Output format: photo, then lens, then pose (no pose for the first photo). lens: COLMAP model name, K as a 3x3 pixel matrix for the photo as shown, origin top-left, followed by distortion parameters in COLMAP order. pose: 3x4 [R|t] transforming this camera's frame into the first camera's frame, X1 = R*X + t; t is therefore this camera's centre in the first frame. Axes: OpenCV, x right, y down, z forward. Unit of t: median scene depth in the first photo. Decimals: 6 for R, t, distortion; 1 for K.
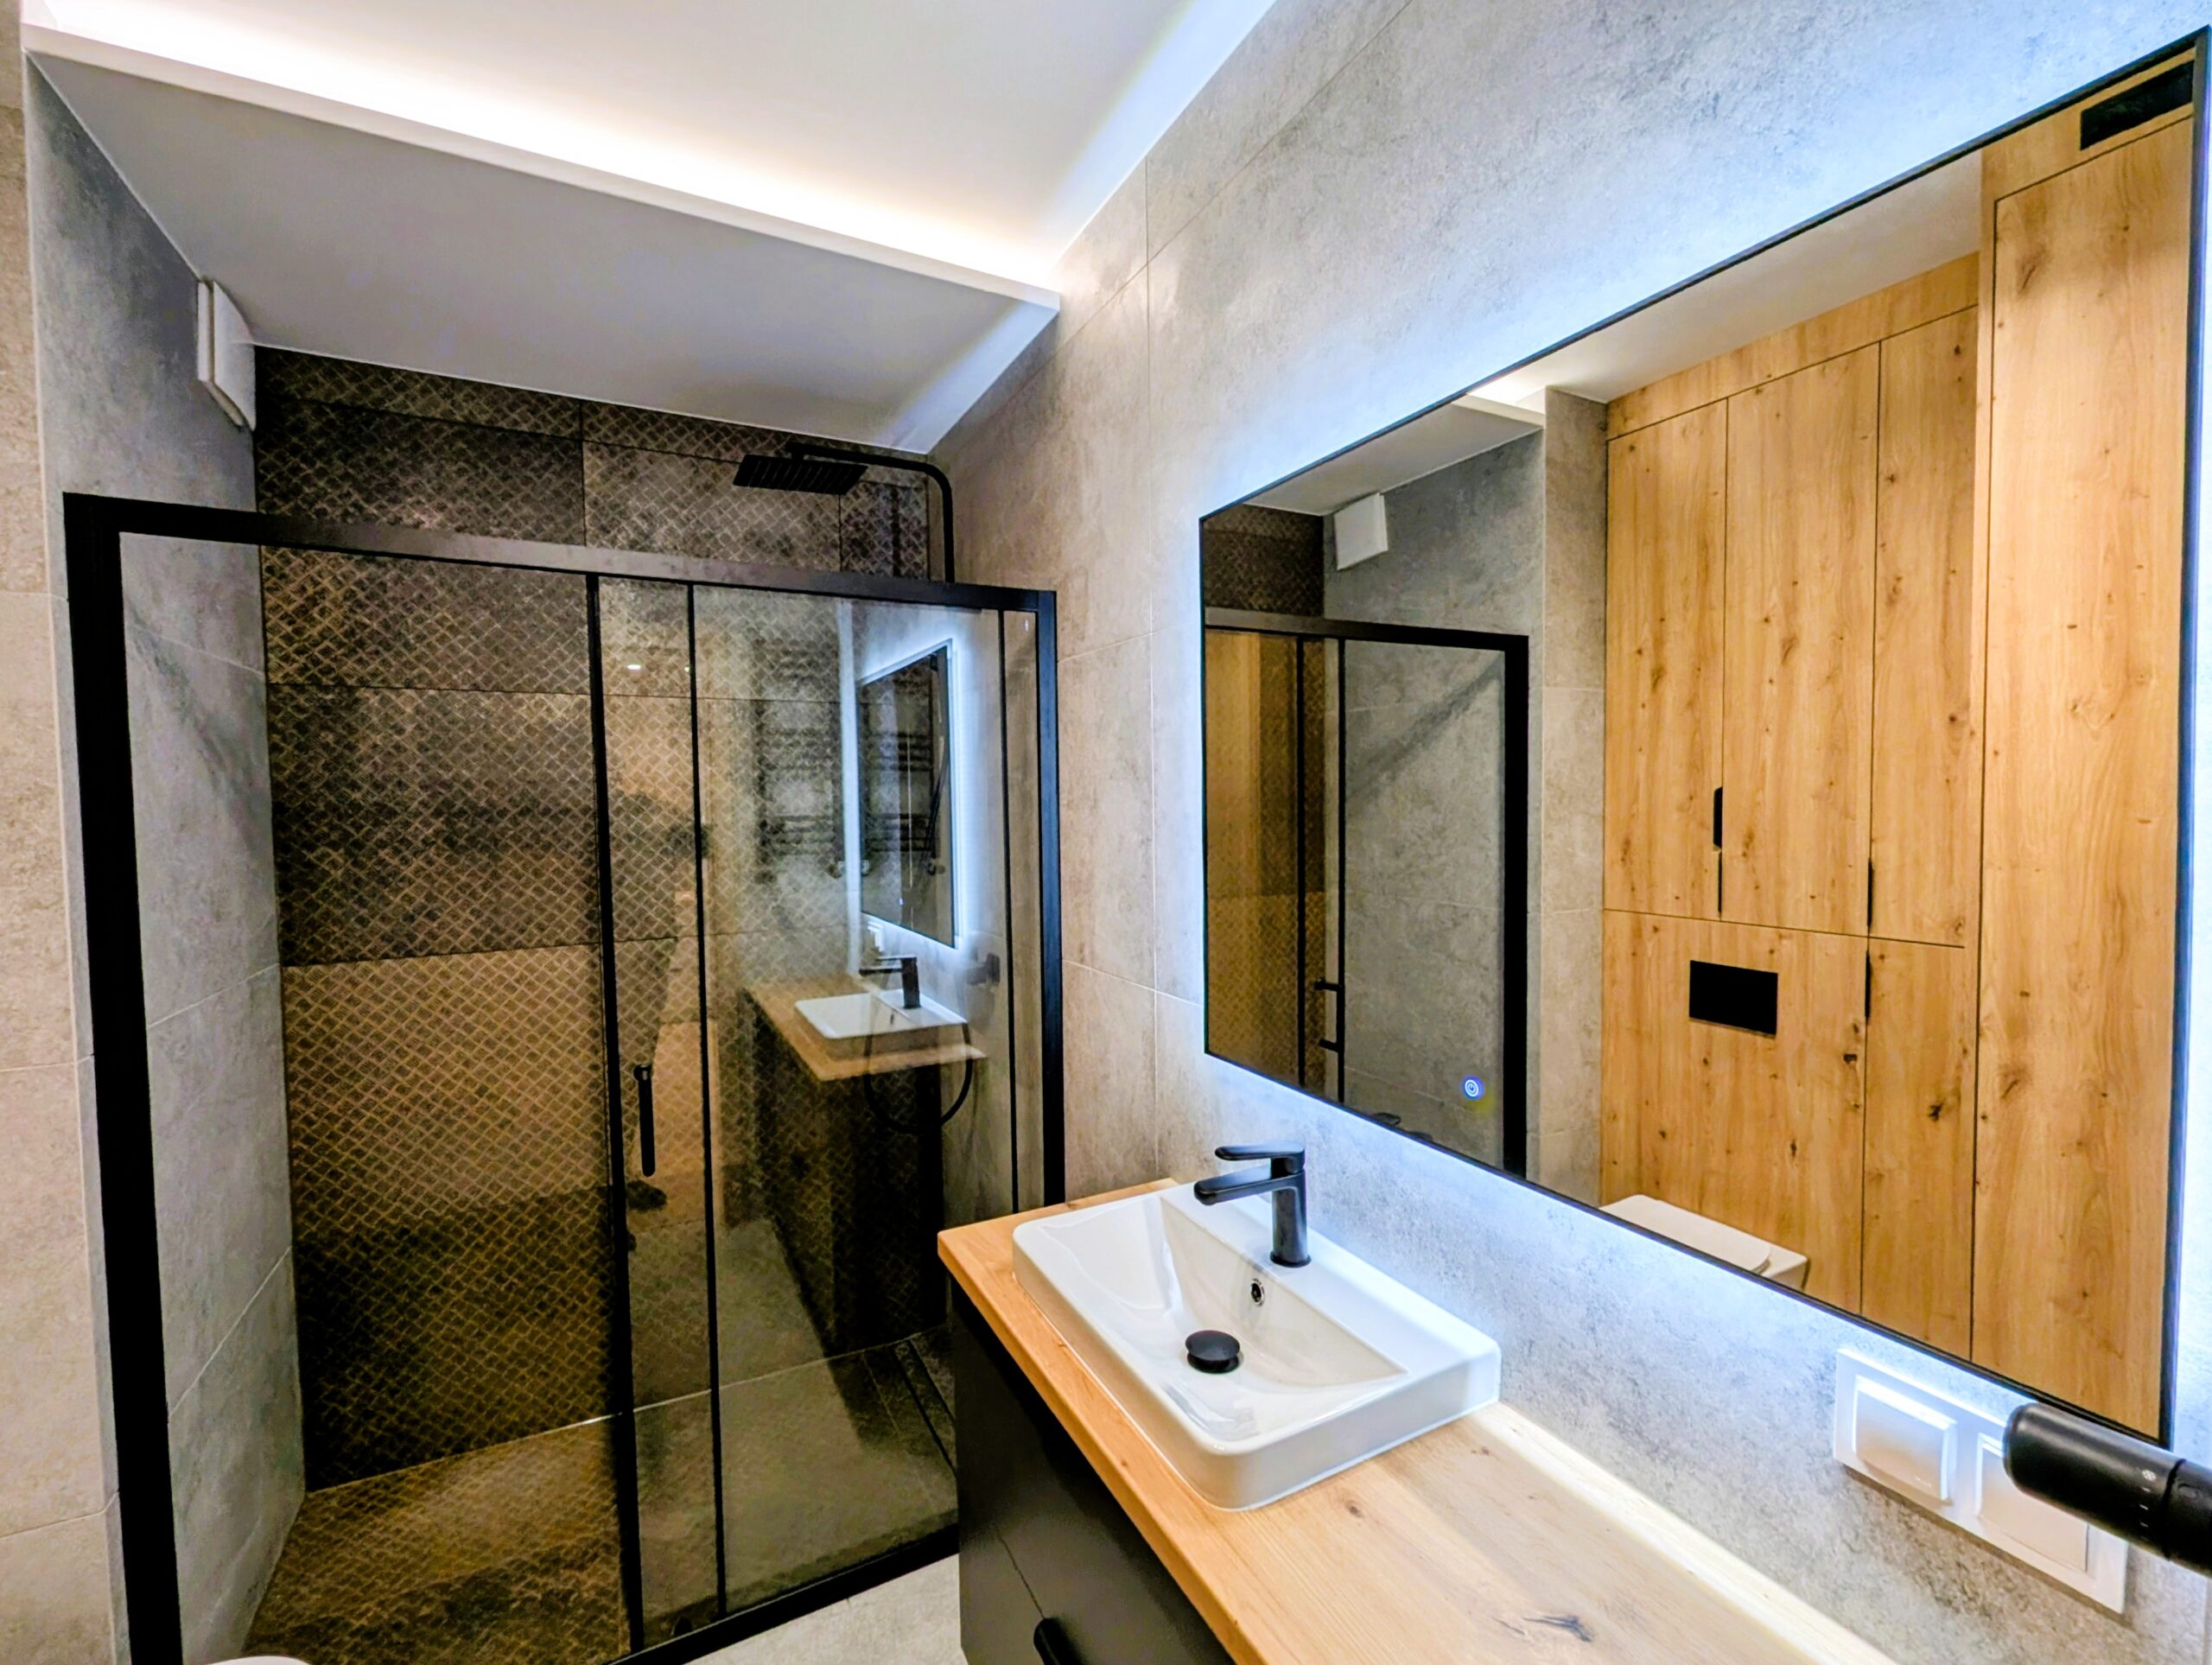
lens RADIAL K [[918.0, 0, 1111.8], [0, 918.0, 836.1], [0, 0, 1]] dist [0.002327, -0.001523]
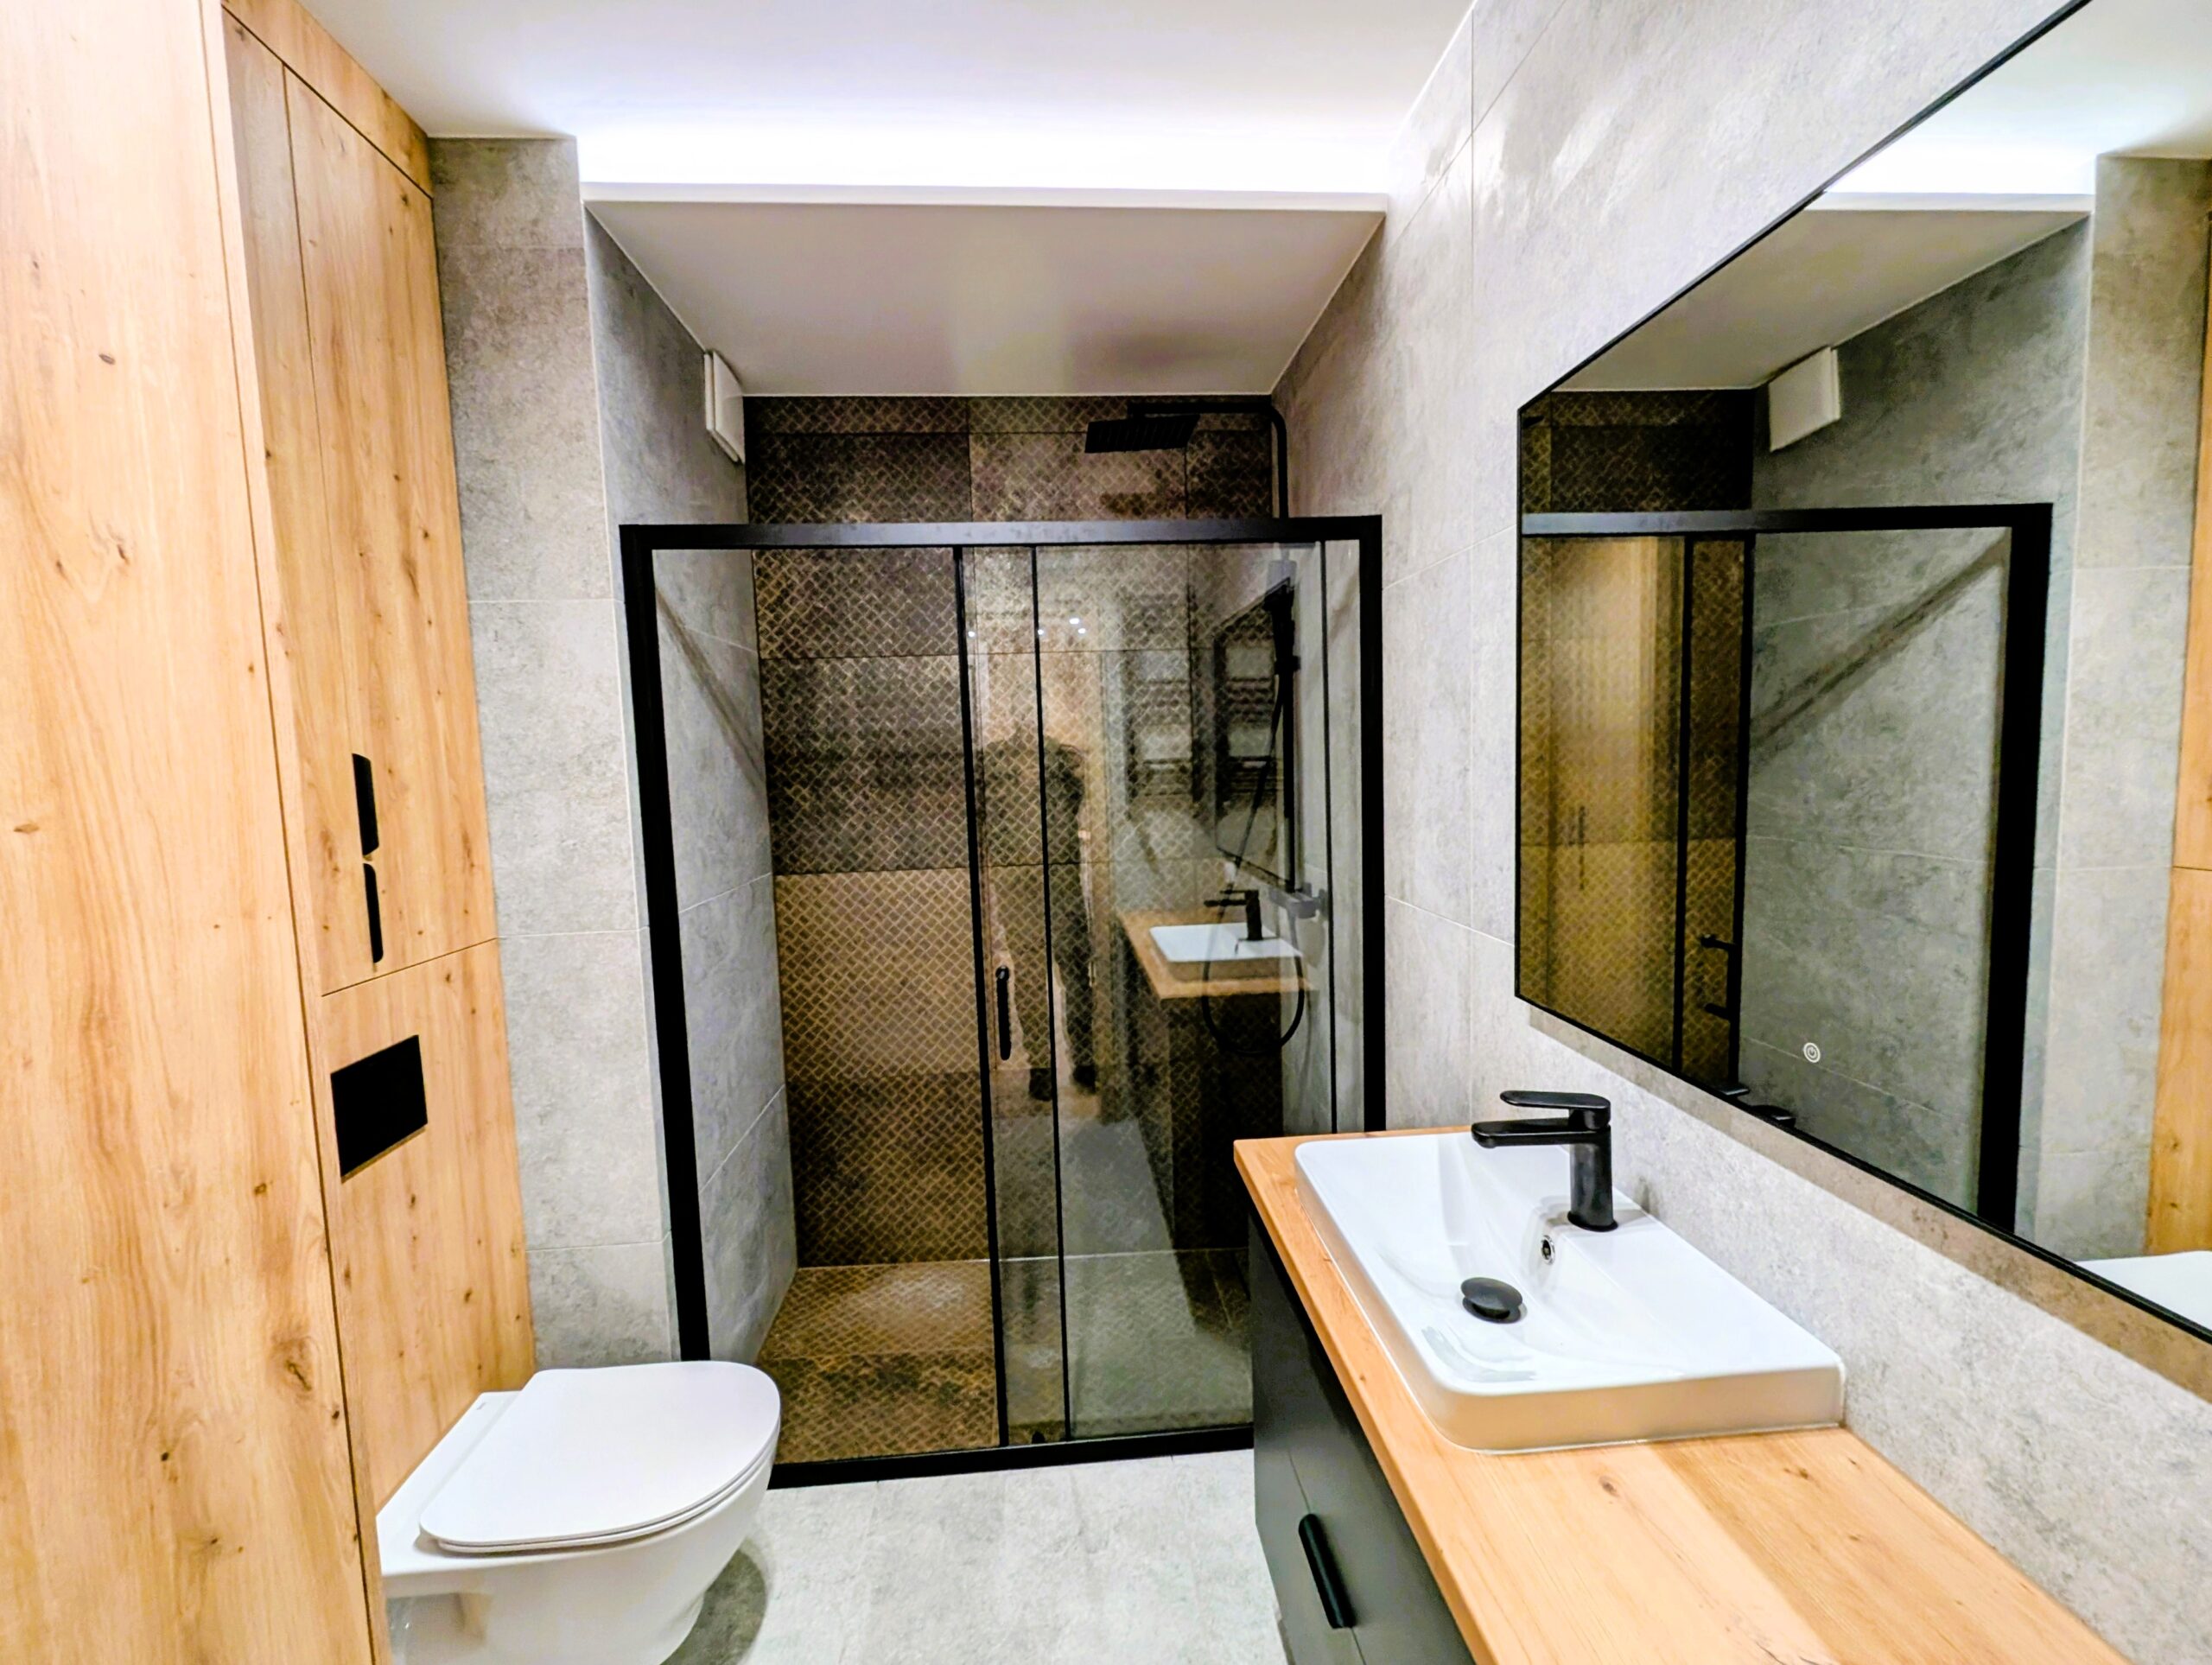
lens RADIAL K [[918.0, 0, 1192.5], [0, 918.0, 847.2], [0, 0, 1]] dist [0.002327, -0.001523]
pose [[0.920804, 0.015852, -0.389703, 0.151167], [0.004762, 0.998642, 0.051874, 0.033447], [0.389996, -0.049622, 0.919478, 0.021830]]
